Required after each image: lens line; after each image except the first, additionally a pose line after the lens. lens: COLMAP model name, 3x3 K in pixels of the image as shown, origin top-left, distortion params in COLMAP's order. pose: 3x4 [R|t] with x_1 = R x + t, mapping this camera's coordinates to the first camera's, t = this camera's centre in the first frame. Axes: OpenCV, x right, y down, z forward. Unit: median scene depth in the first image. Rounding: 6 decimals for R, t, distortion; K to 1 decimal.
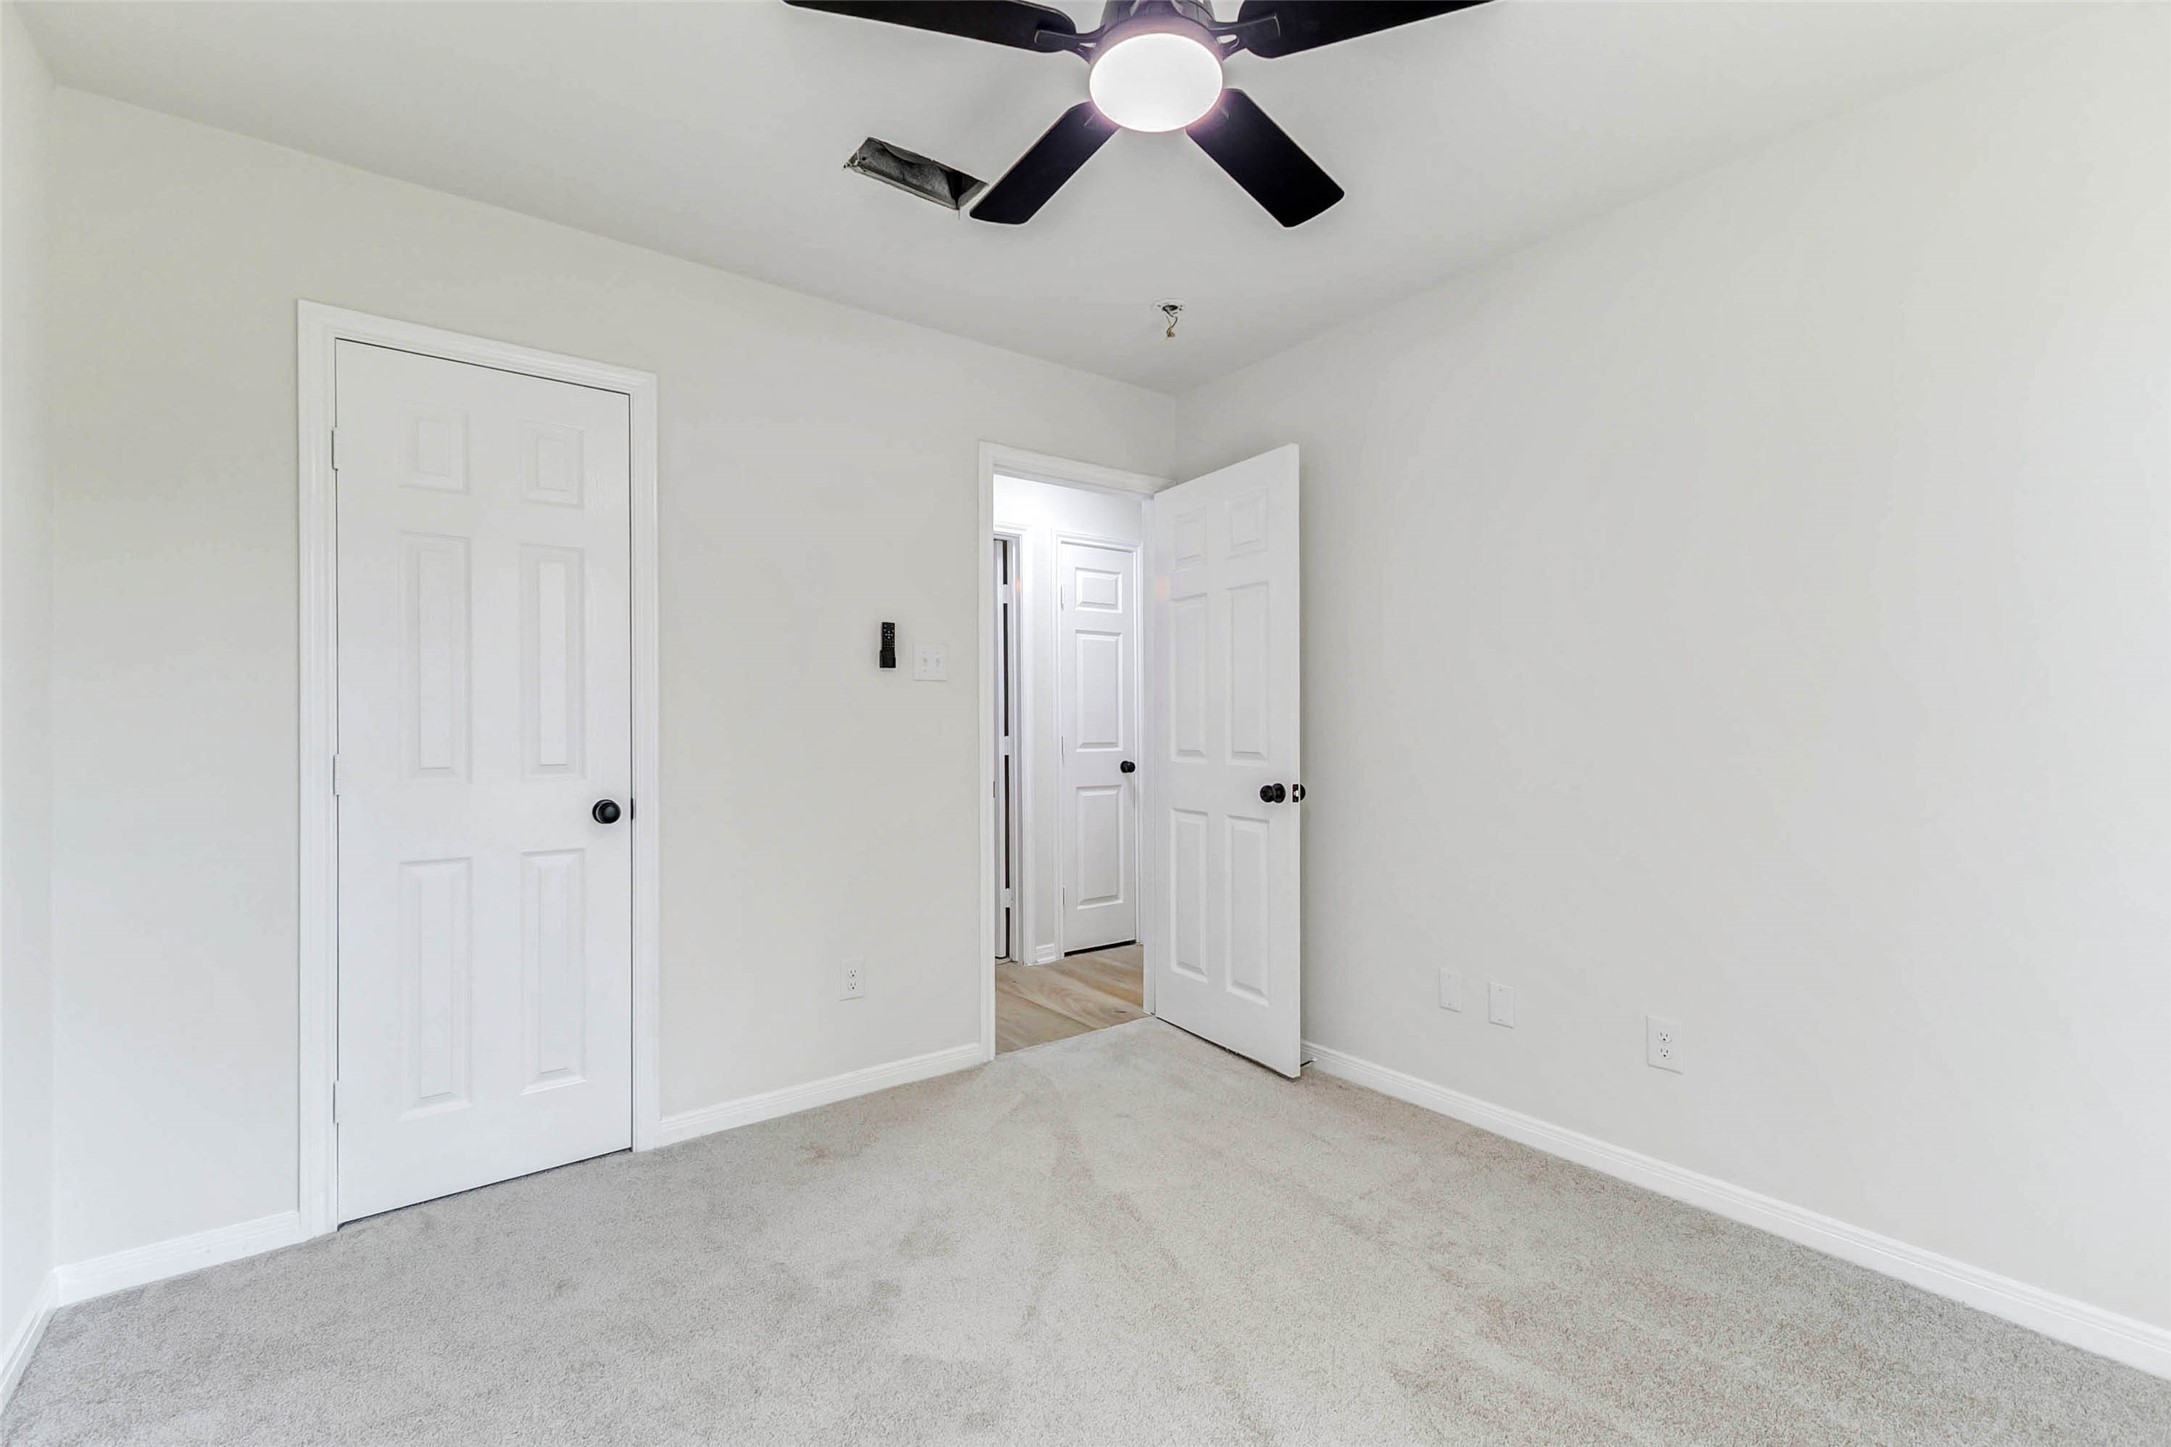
lens RADIAL K [[947.9, 0, 1073.1], [0, 947.9, 721.5], [0, 0, 1]] dist [0.002513, 0.000251]
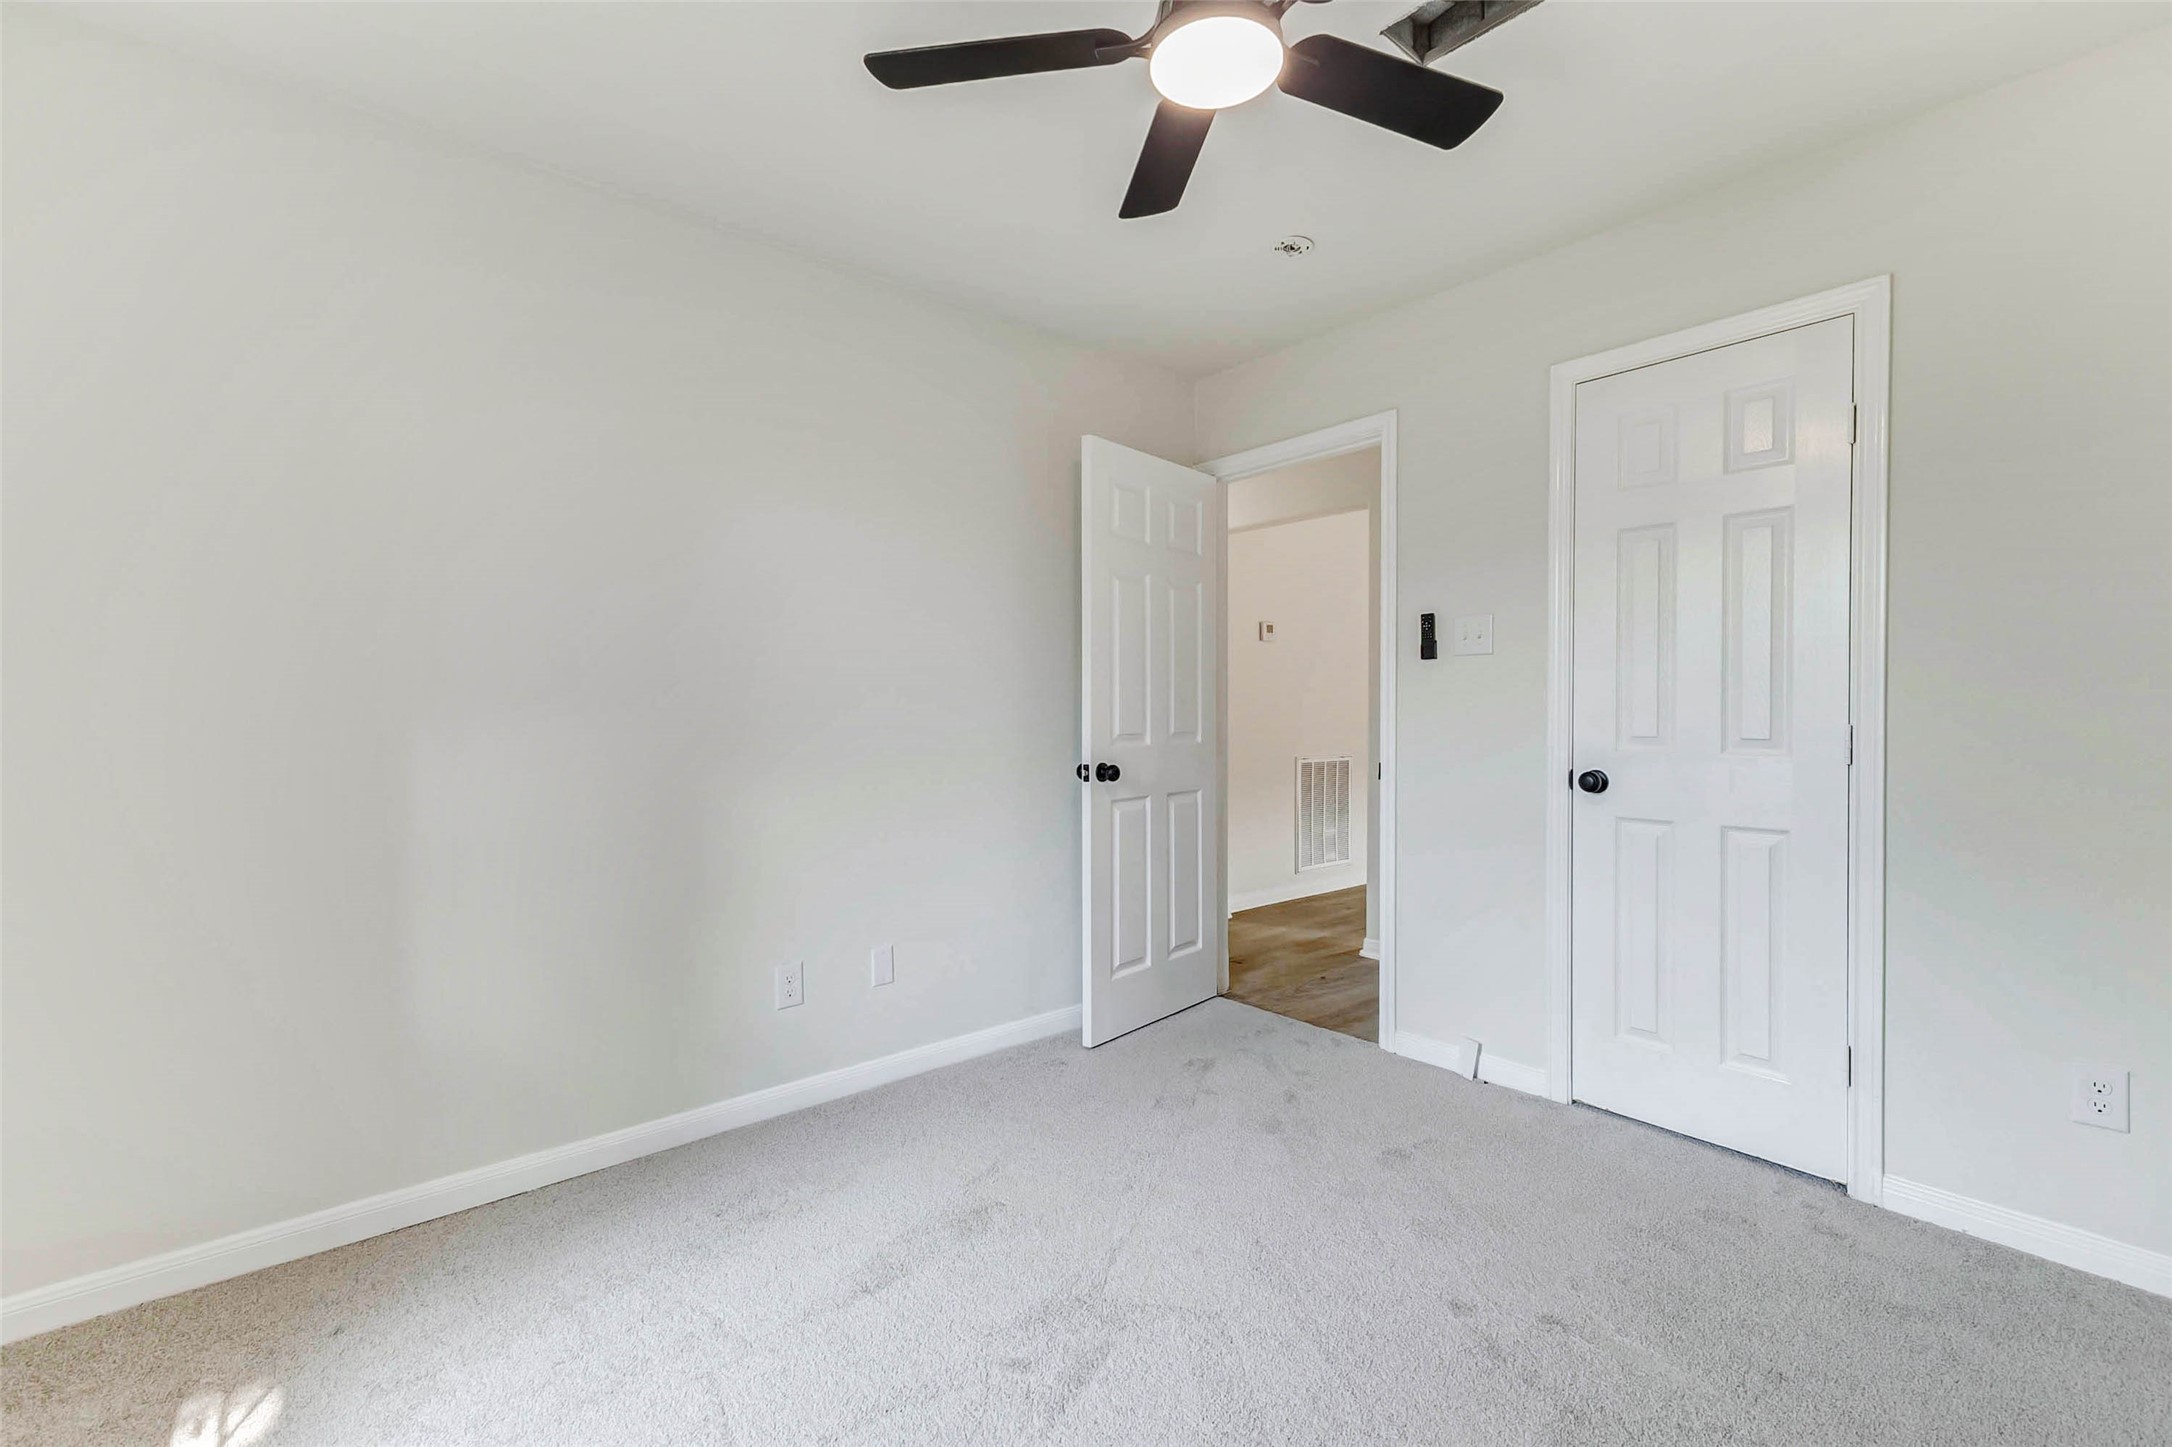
lens RADIAL K [[948.3, 0, 1073.6], [0, 948.3, 721.5], [0, 0, 1]] dist [0.002513, 0.000251]
pose [[0.024896, 0.027043, -0.999324, 0.403697], [0.012005, 0.999554, 0.027348, -0.010105], [0.999618, -0.012678, 0.024560, 0.287526]]
